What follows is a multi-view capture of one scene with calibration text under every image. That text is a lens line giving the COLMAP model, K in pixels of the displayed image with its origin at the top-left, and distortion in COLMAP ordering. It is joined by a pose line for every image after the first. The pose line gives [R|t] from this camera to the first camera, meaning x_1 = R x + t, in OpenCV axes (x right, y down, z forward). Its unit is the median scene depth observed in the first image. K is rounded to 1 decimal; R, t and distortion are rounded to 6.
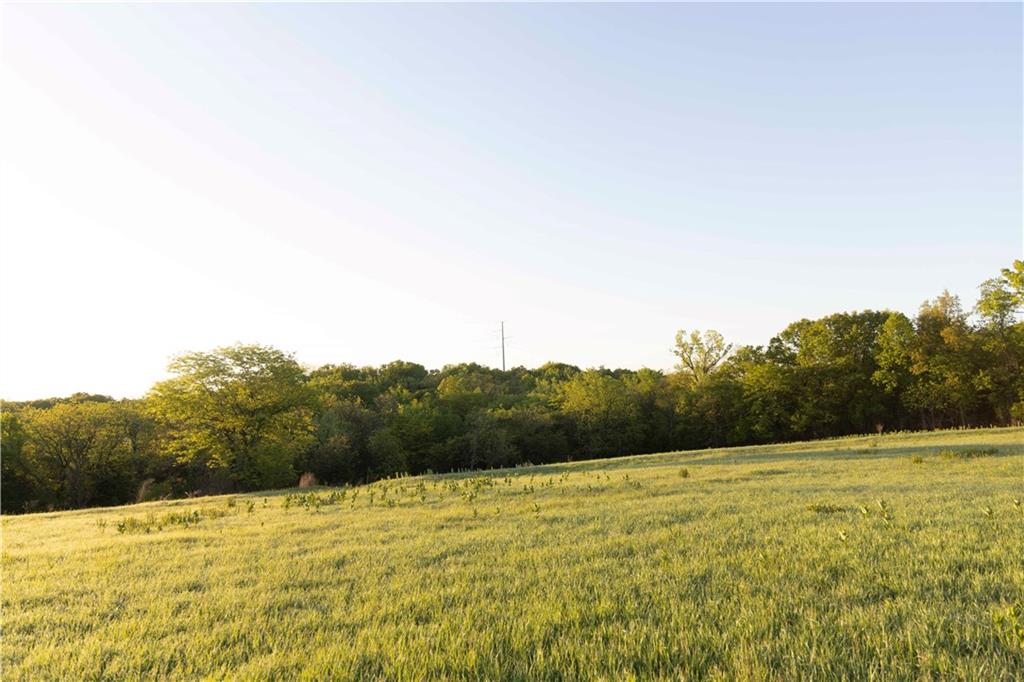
lens RADIAL K [[690.5, 0, 510.7], [0, 690.5, 339.8], [0, 0, 1]] dist [-0.008444, -0.002584]
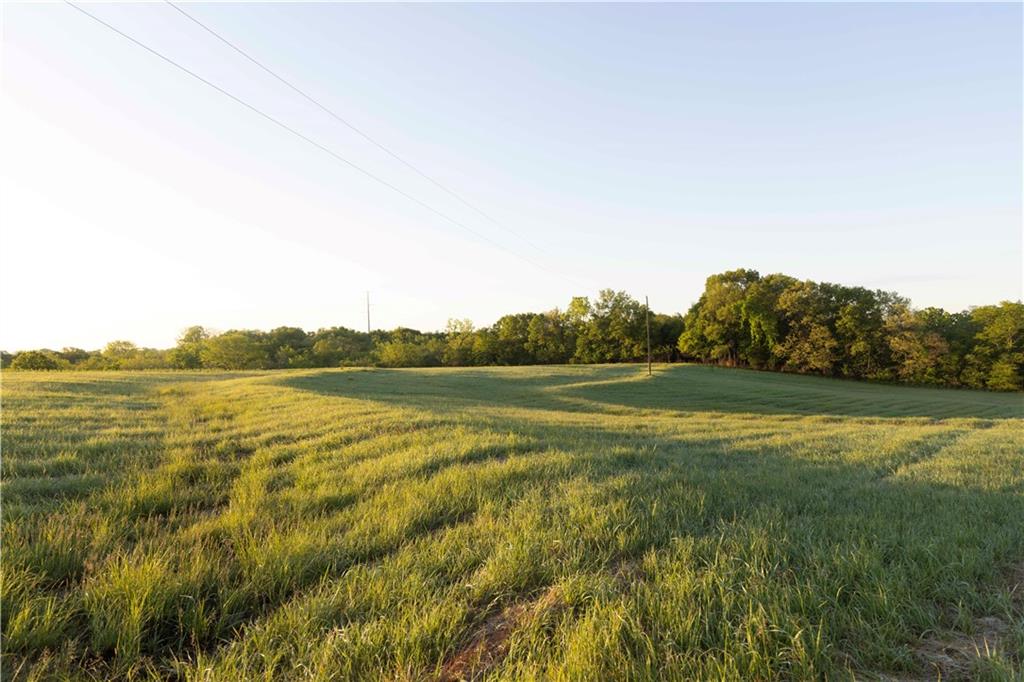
lens RADIAL K [[690.5, 0, 515.2], [0, 690.5, 342.6], [0, 0, 1]] dist [-0.008444, -0.002584]
pose [[0.984148, 0.007151, 0.177204, 0.054237], [-0.019352, 0.997550, 0.067223, -0.045008], [-0.176290, -0.069587, 0.981876, -0.495772]]
